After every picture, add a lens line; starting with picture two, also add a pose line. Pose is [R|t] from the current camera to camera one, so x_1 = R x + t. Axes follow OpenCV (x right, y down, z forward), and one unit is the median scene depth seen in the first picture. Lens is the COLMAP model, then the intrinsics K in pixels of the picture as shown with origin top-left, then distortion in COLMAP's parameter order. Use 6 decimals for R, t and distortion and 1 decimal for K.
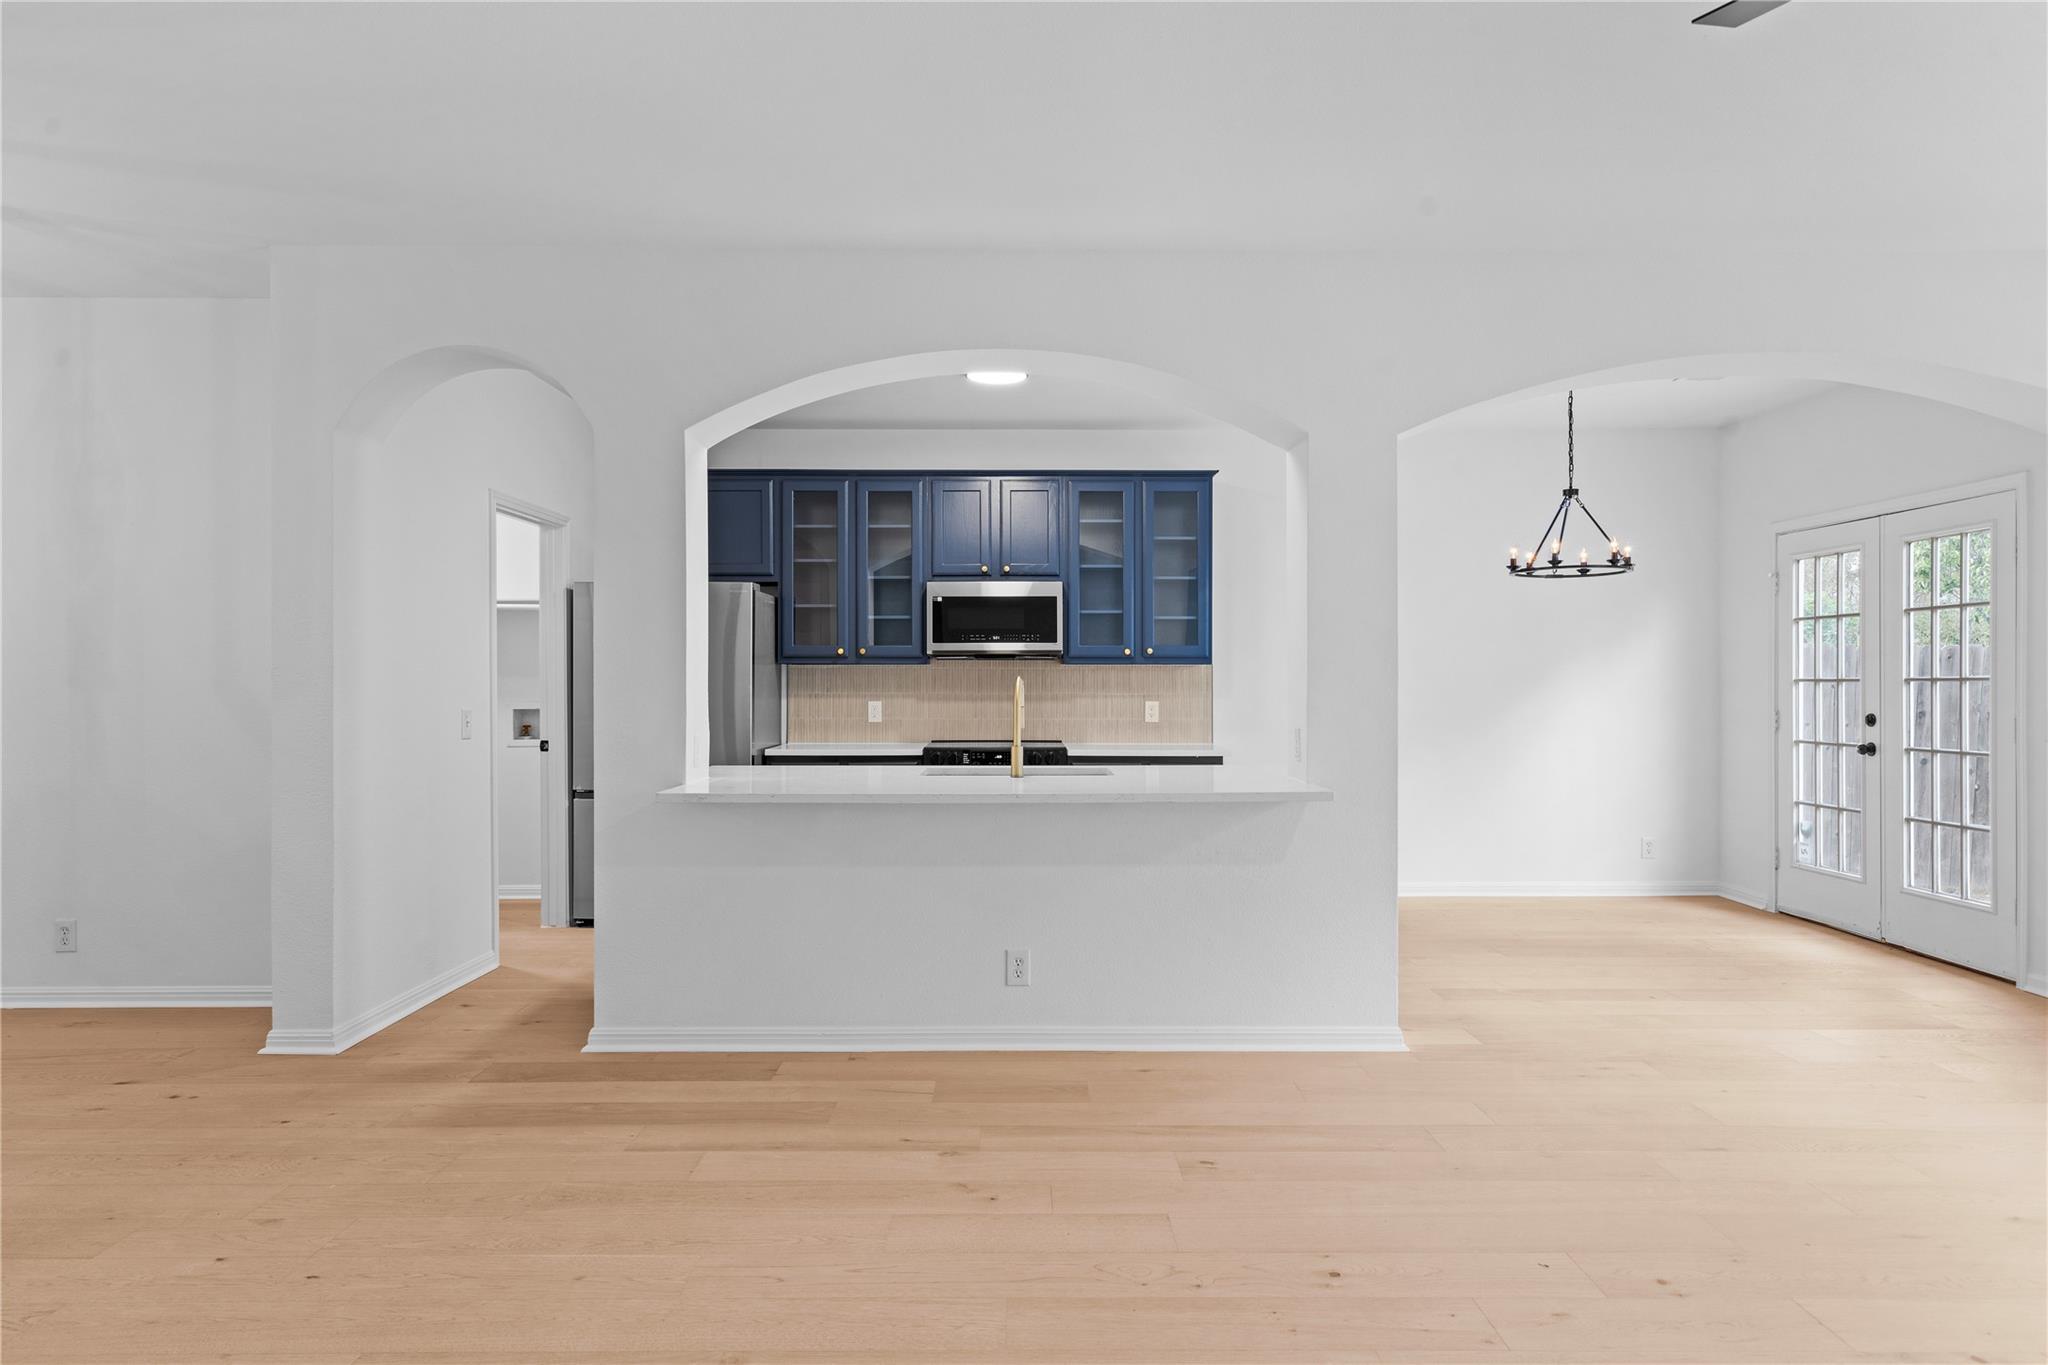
lens RADIAL K [[1195.8, 0, 1024.0], [0, 1195.8, 682.5], [0, 0, 1]] dist [0.007089, 0.000371]
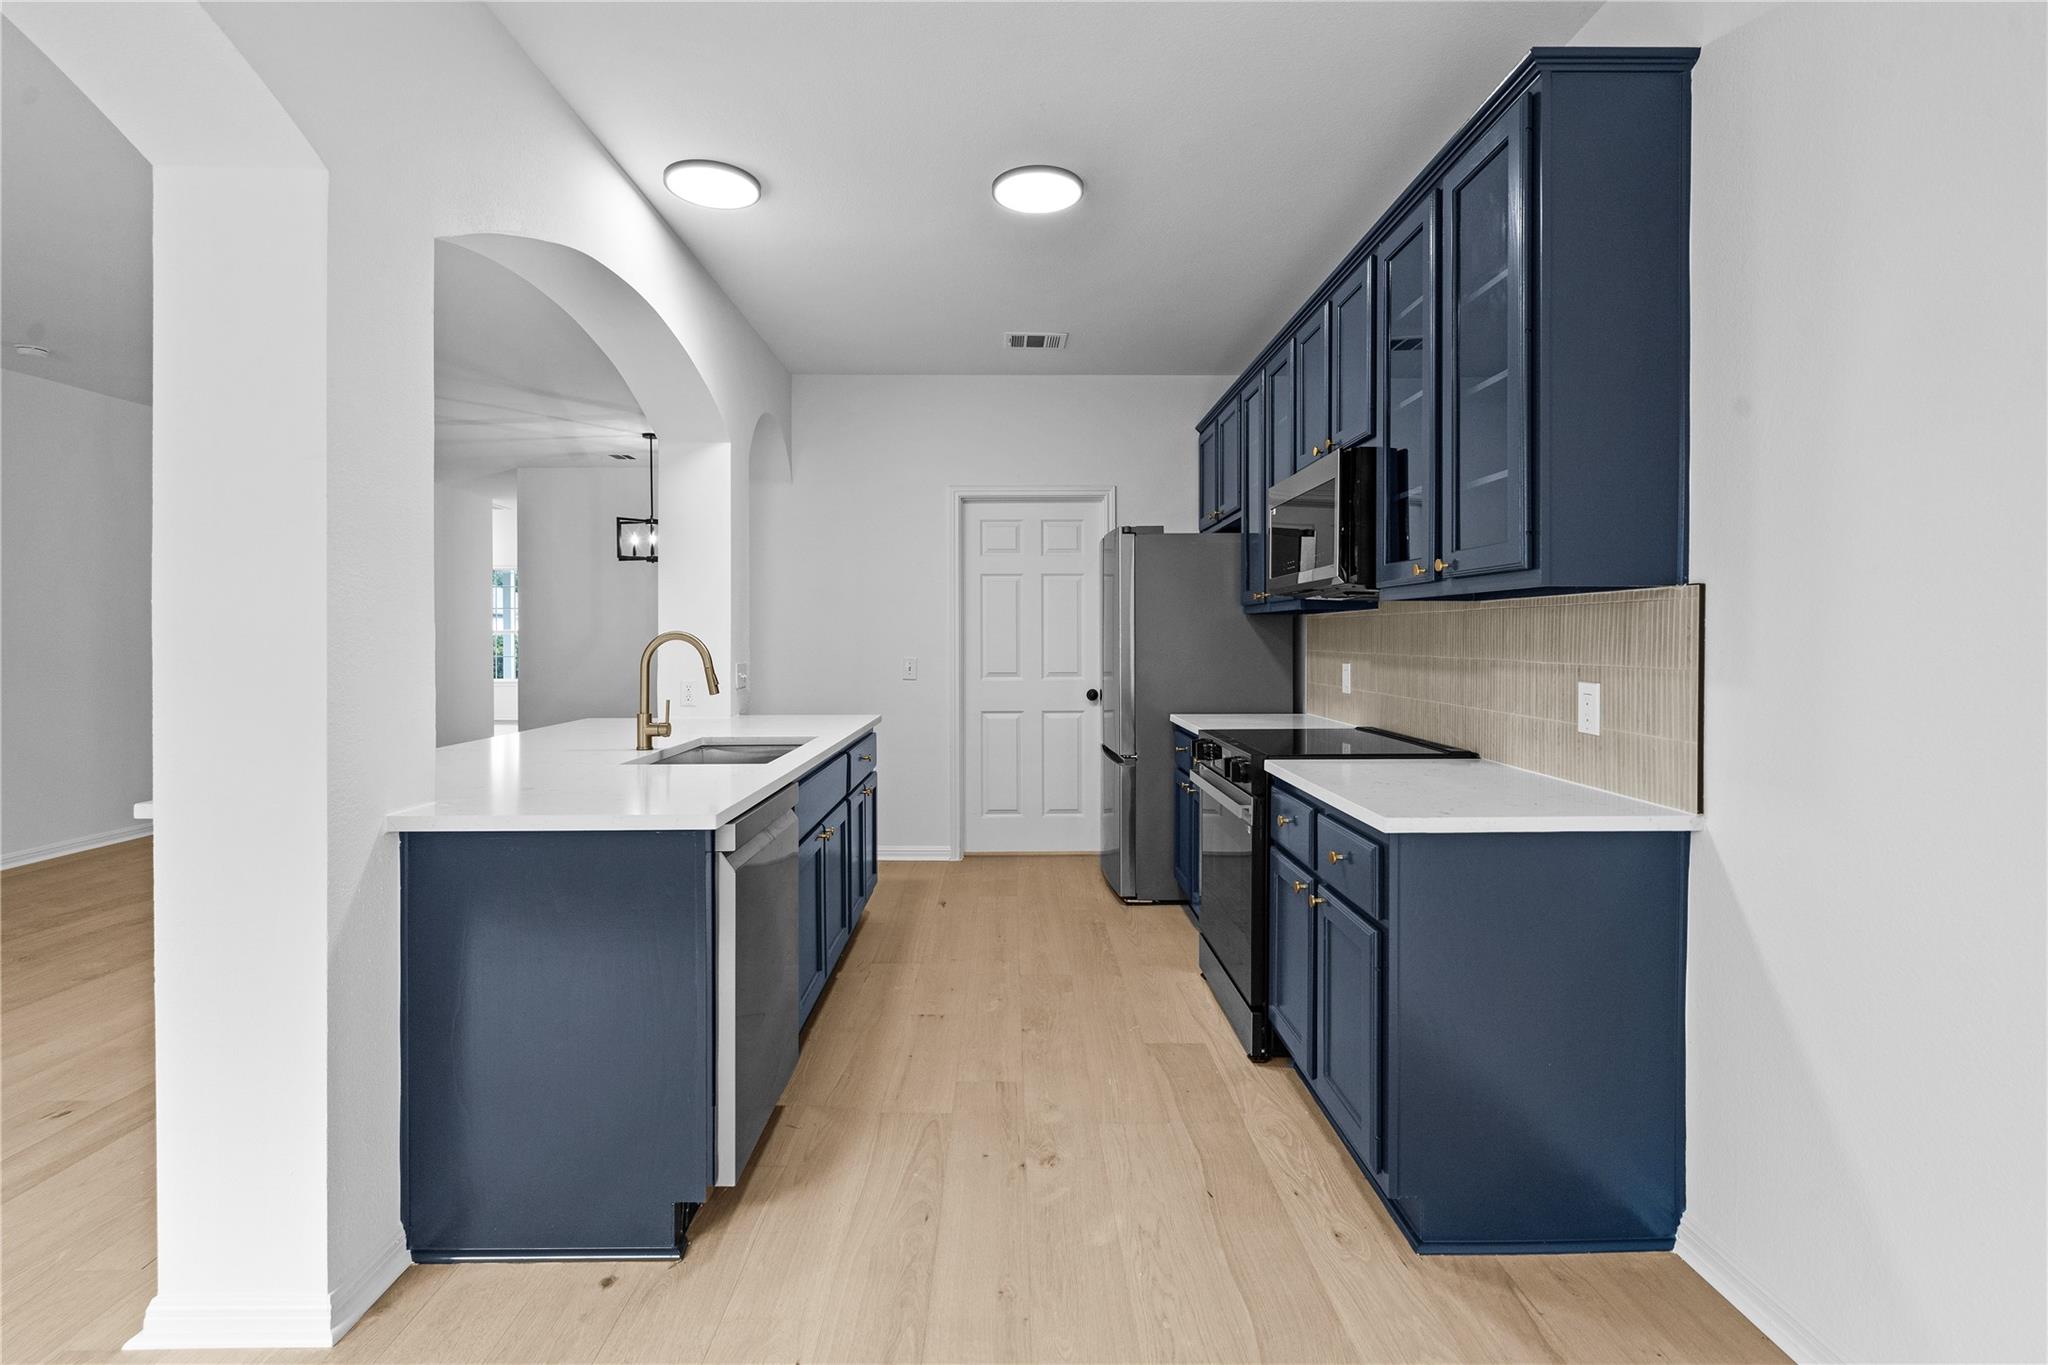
lens RADIAL K [[946.2, 0, 1023.0], [0, 946.2, 642.3], [0, 0, 1]] dist [-0.000306, 0.000362]
pose [[0.010761, 0.005457, -0.999927, 0.461865], [0.000014, 0.999985, 0.005457, 0.000037], [0.999942, -0.000073, 0.010761, 0.870612]]
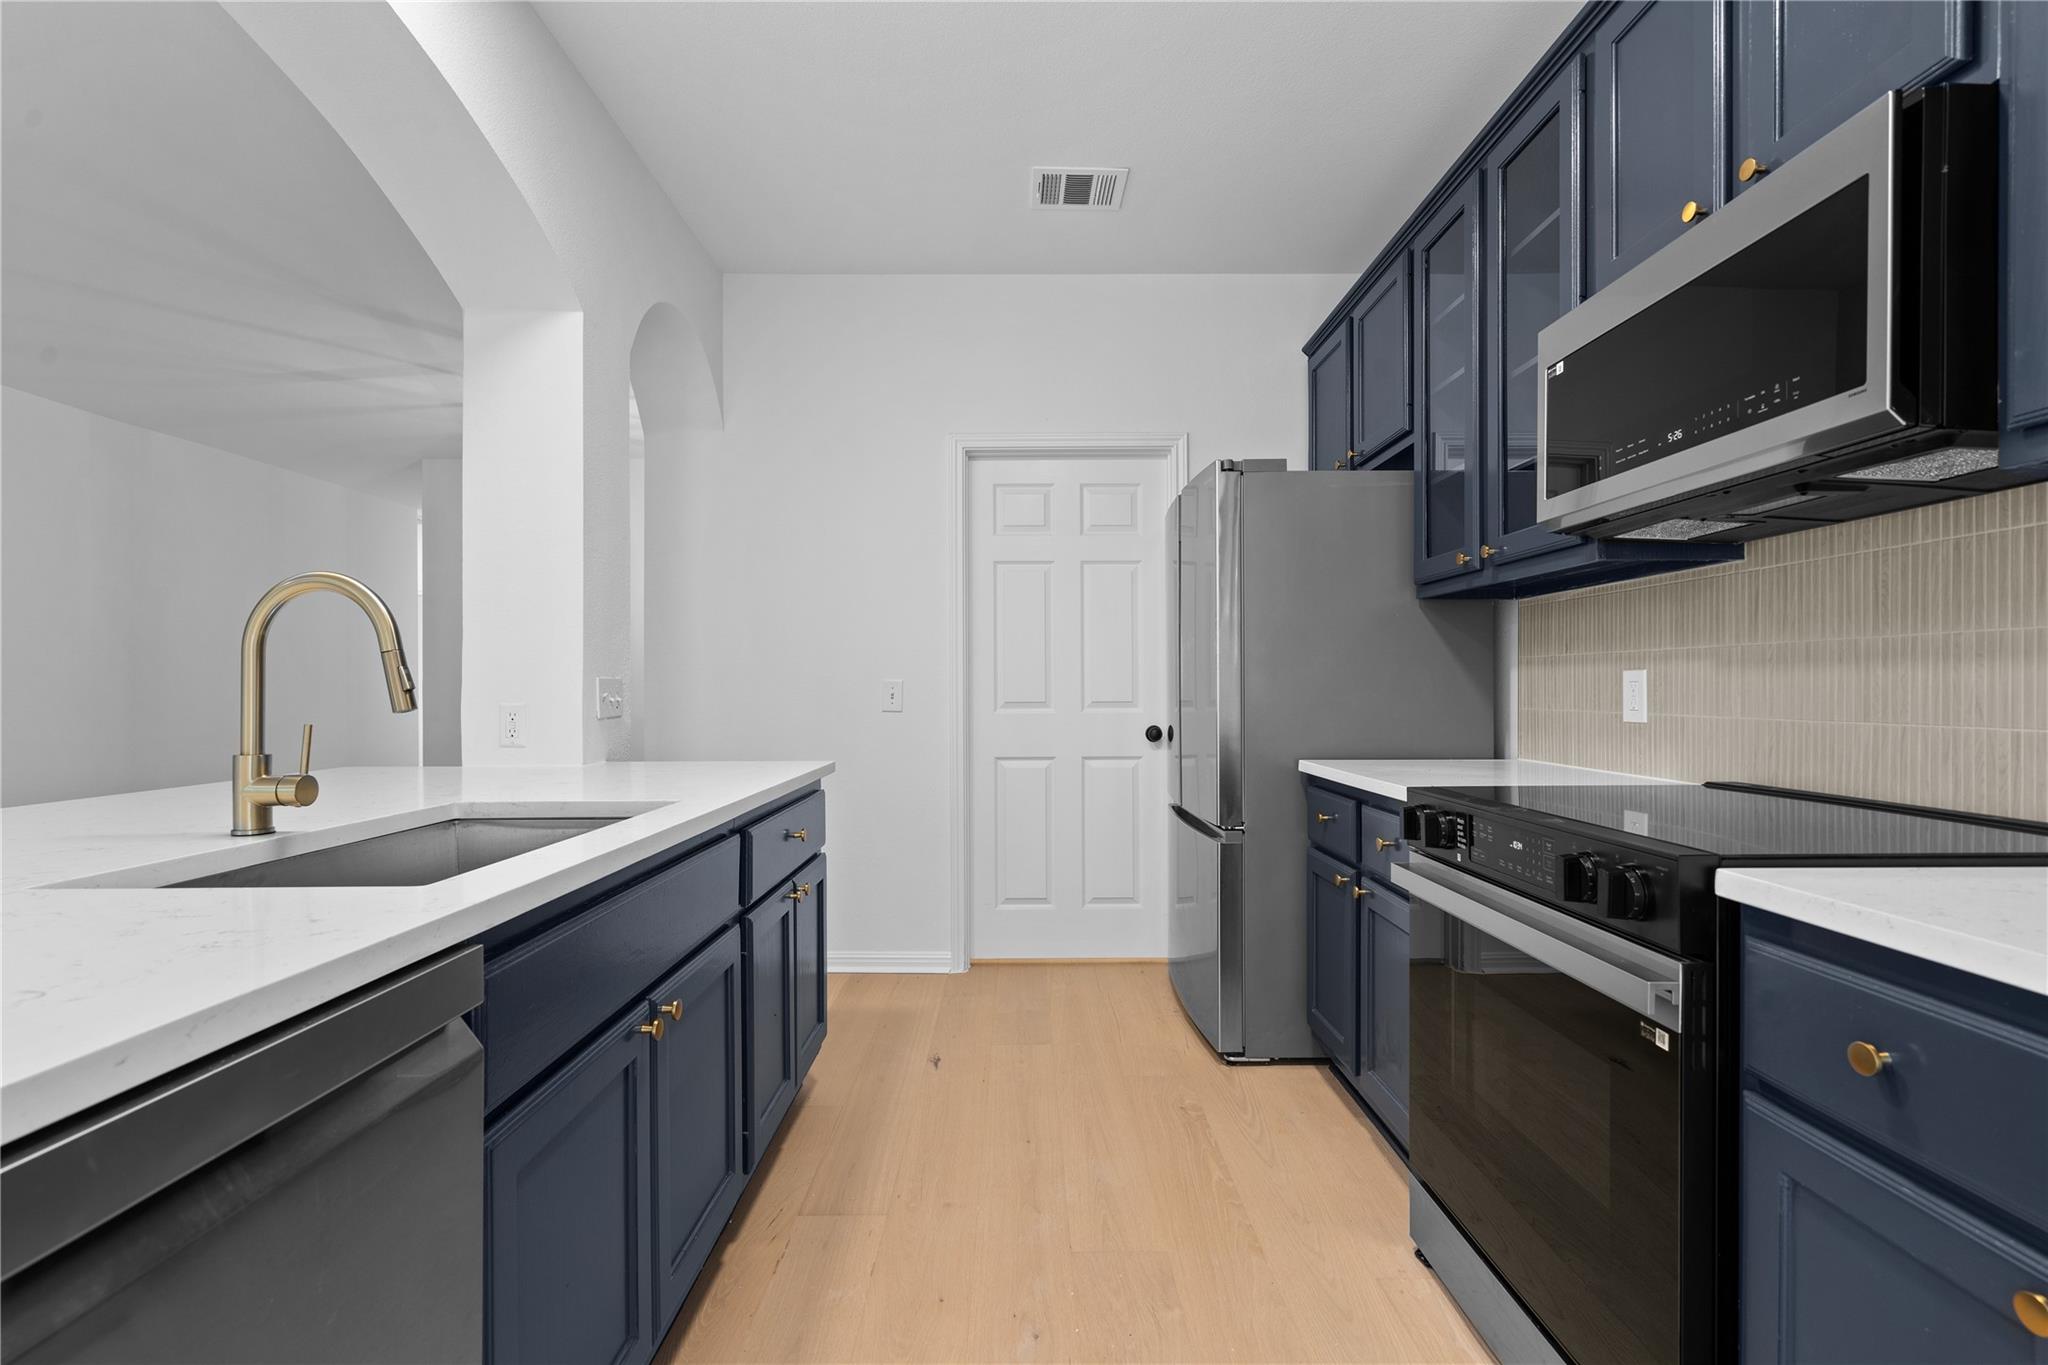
lens RADIAL K [[932.9, 0, 1027.4], [0, 932.9, 687.2], [0, 0, 1]] dist [-0.000316, 0.000454]
pose [[0.003828, -0.000462, -0.999993, 0.201942], [0.001445, 0.999999, -0.000456, 0.022887], [0.999992, -0.001444, 0.003829, 0.860525]]
